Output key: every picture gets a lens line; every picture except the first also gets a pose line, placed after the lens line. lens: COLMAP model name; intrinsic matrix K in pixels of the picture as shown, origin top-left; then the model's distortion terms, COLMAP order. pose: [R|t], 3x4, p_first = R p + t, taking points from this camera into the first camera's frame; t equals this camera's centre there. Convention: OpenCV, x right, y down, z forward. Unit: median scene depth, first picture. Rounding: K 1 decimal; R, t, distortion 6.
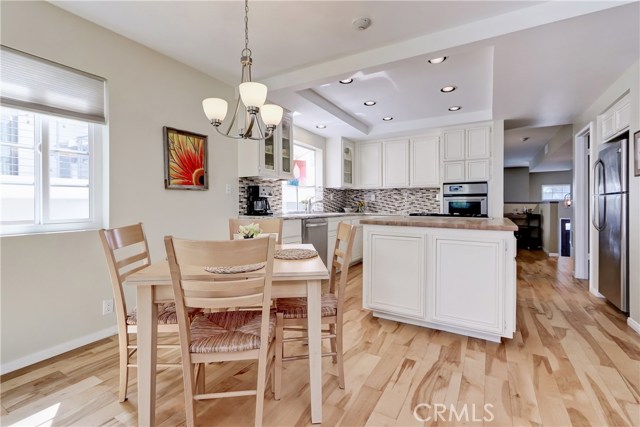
lens RADIAL K [[299.0, 0, 324.8], [0, 299.0, 204.4], [0, 0, 1]] dist [-0.000195, 0.000081]
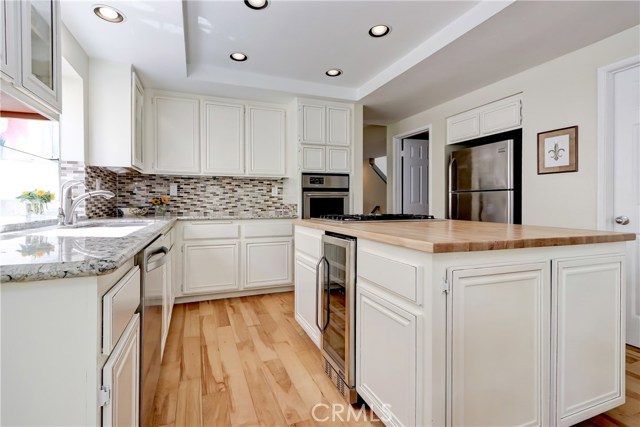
lens RADIAL K [[294.5, 0, 320.3], [0, 294.5, 201.9], [0, 0, 1]] dist [-0.000987, -0.000139]
pose [[0.630147, -0.002133, 0.776473, -0.183768], [0.002328, 0.999997, 0.000858, 0.000981], [-0.776472, 0.001267, 0.630150, 0.658940]]
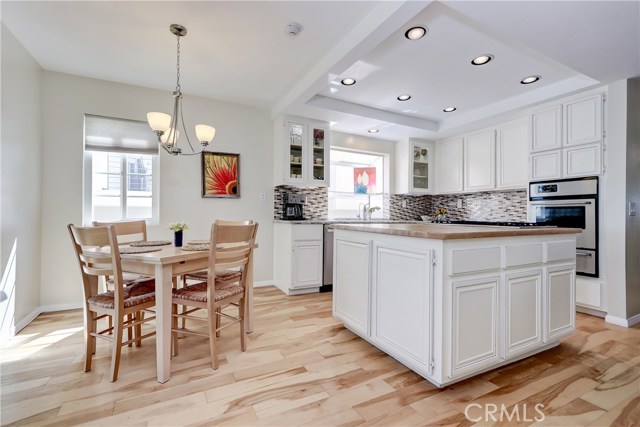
lens RADIAL K [[297.3, 0, 320.0], [0, 297.3, 213.5], [0, 0, 1]] dist [0.000701, 0.000078]
pose [[0.842164, 0.001503, -0.539219, 0.463536], [-0.005132, 0.999973, -0.005227, 0.016951], [0.539197, 0.007169, 0.842149, 0.125226]]
